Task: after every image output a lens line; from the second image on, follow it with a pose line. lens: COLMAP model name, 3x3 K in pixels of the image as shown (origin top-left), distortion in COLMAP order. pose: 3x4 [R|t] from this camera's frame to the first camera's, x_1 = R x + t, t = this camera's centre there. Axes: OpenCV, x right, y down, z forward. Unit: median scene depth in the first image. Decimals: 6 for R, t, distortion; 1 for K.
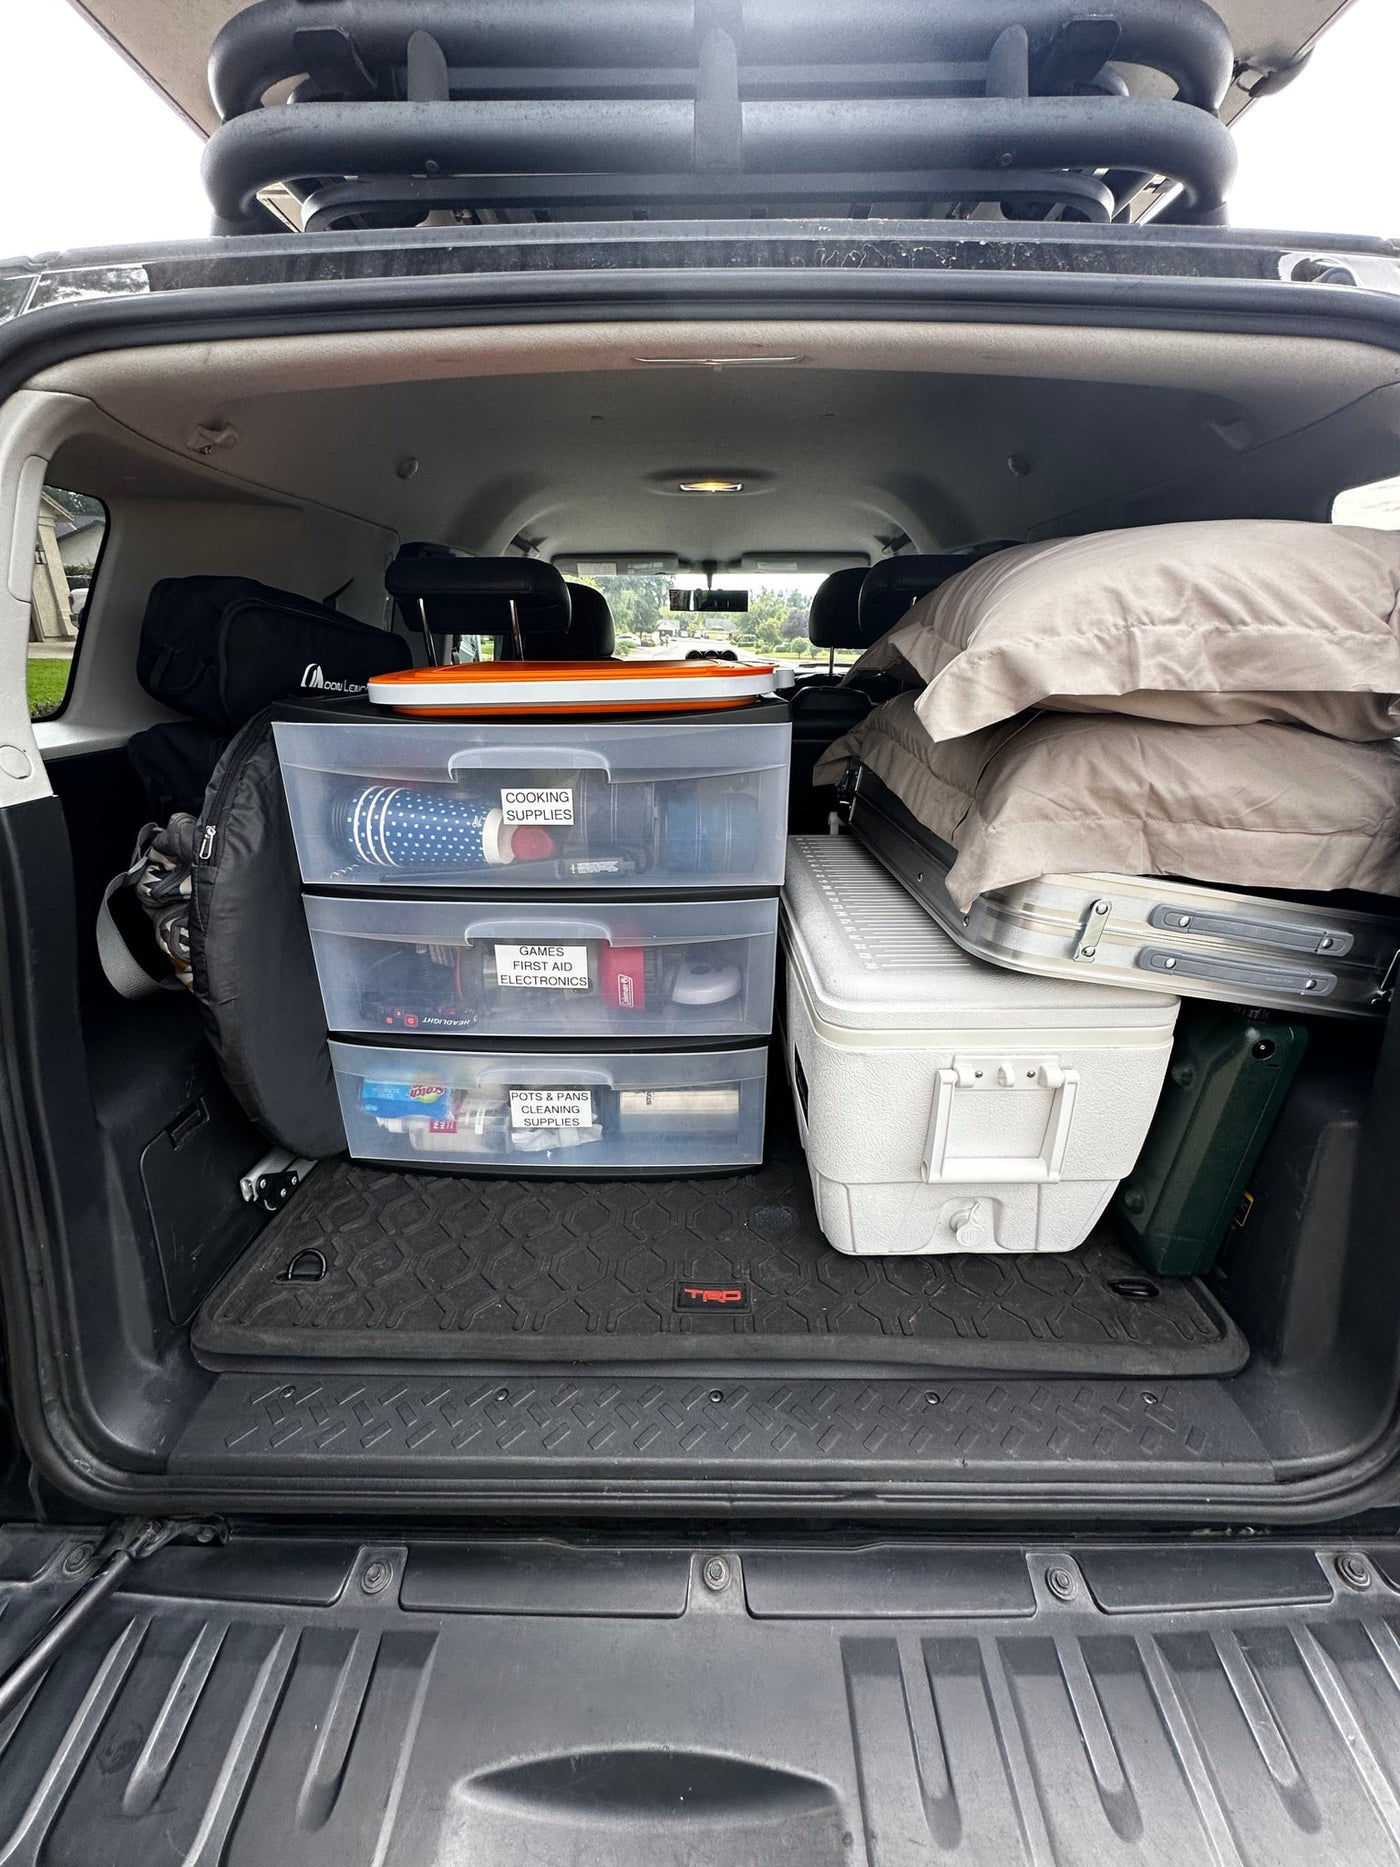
lens RADIAL K [[749.8, 0, 699.2], [0, 749.8, 945.8], [0, 0, 1]] dist [-0.004518, -0.000383]
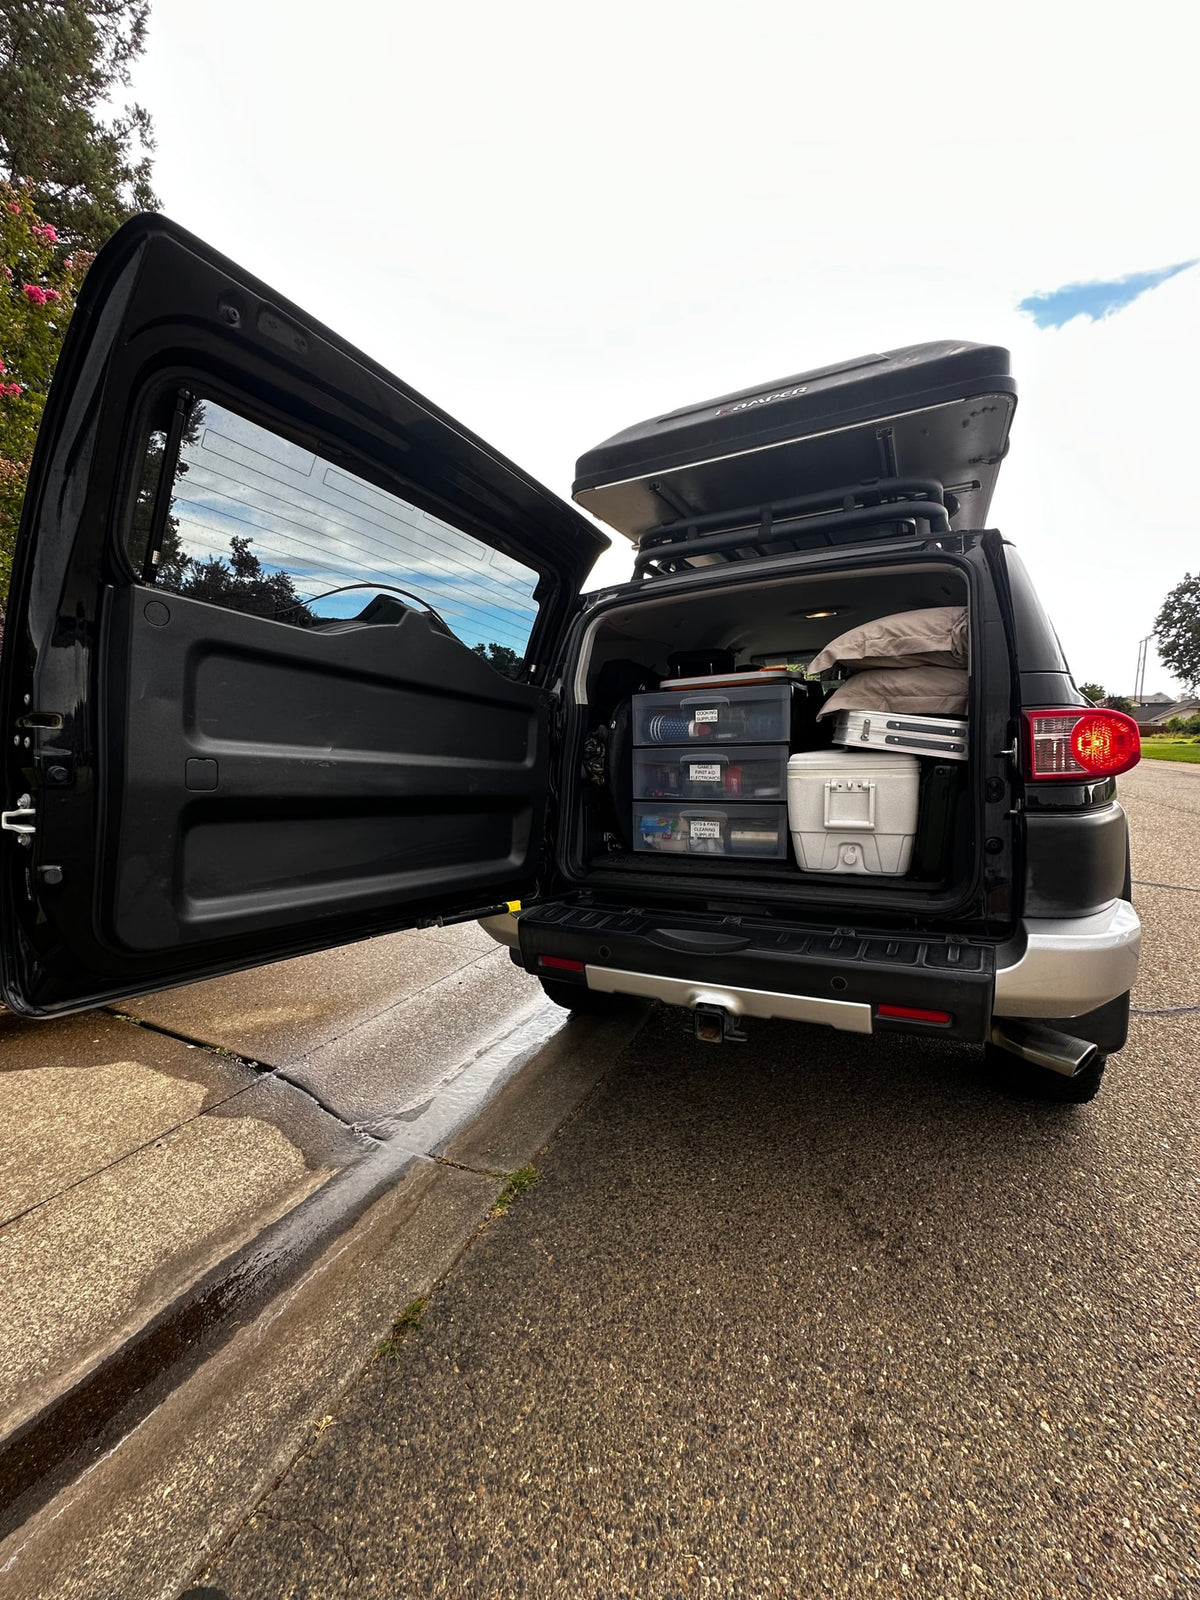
lens RADIAL K [[642.6, 0, 604.6], [0, 642.6, 806.5], [0, 0, 1]] dist [-0.004518, -0.000383]
pose [[0.897526, 0.011094, -0.440821, 0.611663], [-0.131618, 0.960854, -0.243796, 0.920187], [0.420860, 0.276833, 0.863852, -1.442342]]
